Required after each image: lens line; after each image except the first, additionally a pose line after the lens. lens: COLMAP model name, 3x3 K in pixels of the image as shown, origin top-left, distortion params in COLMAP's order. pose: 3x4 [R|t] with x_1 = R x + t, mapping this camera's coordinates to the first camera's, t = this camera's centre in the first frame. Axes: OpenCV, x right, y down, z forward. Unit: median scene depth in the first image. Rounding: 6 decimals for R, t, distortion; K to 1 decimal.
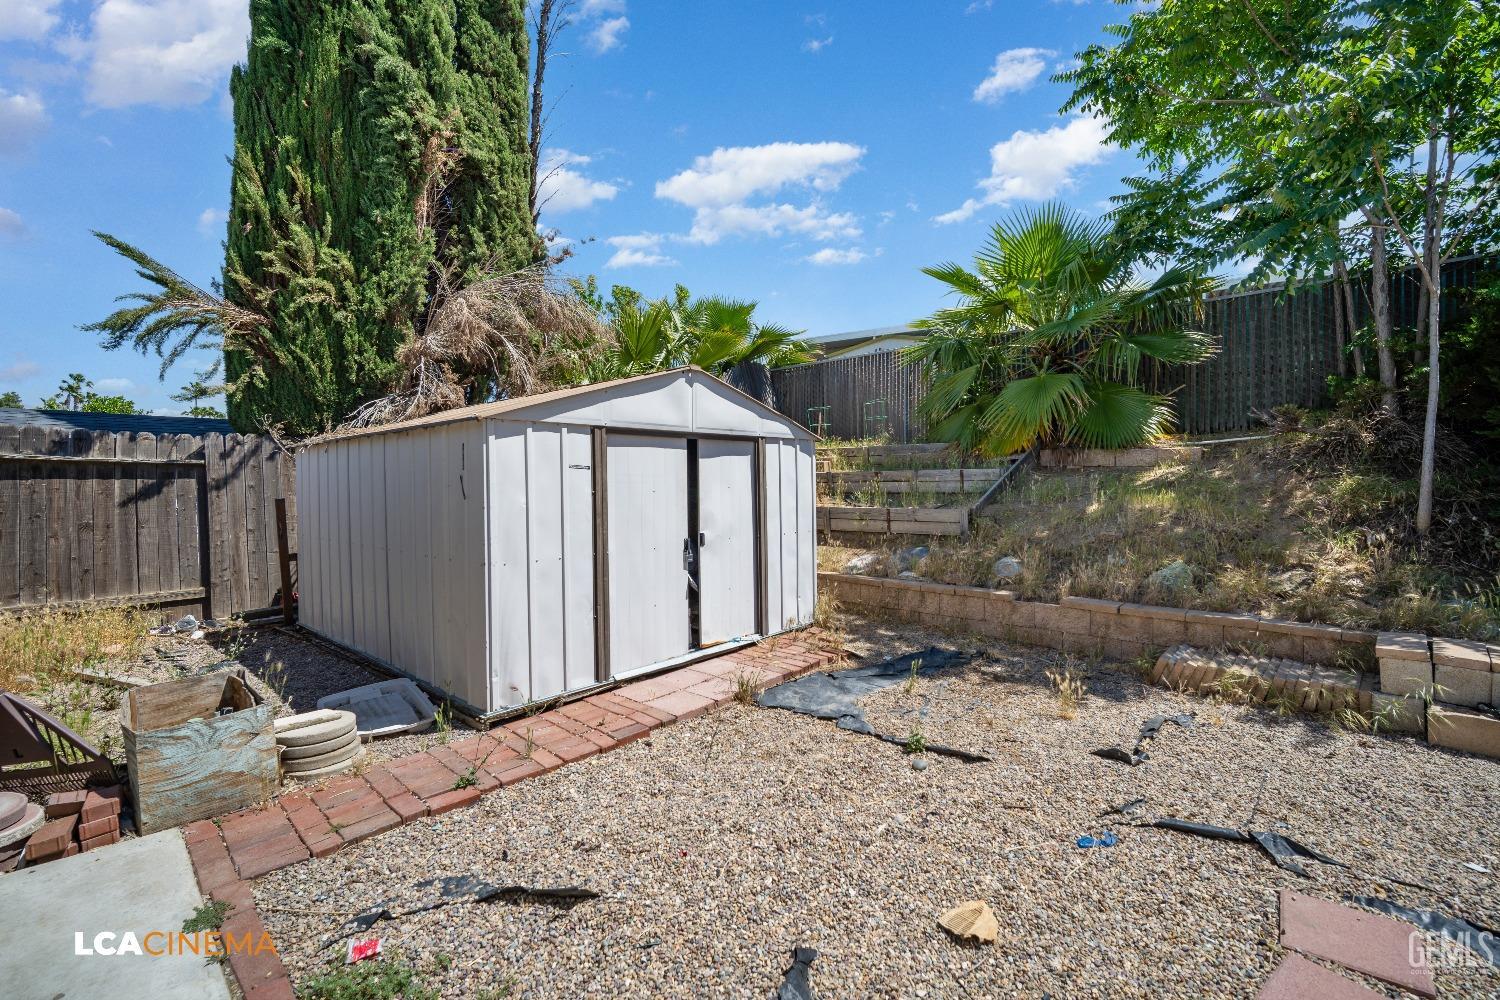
lens RADIAL K [[656.6, 0, 751.5], [0, 656.6, 490.7], [0, 0, 1]] dist [-0.002204, -0.000337]
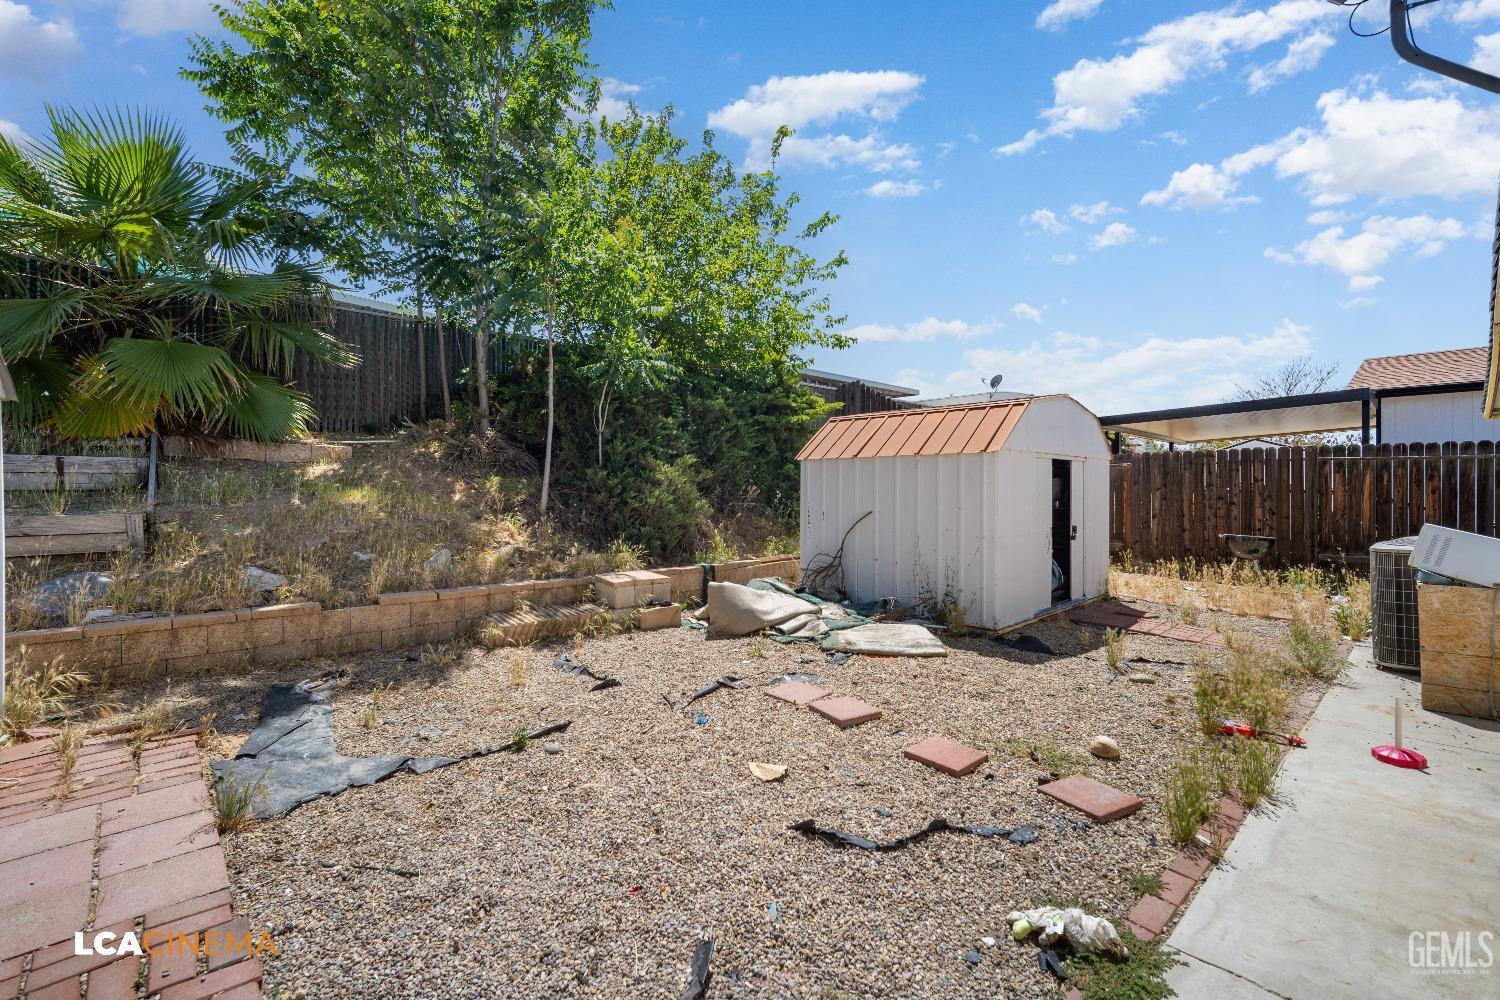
lens RADIAL K [[656.6, 0, 751.5], [0, 656.6, 490.7], [0, 0, 1]] dist [-0.002204, -0.000337]
pose [[0.064712, -0.008167, 0.997871, -0.476681], [-0.004325, 0.999955, 0.008465, -0.008049], [-0.997895, -0.004863, 0.064674, 0.368907]]
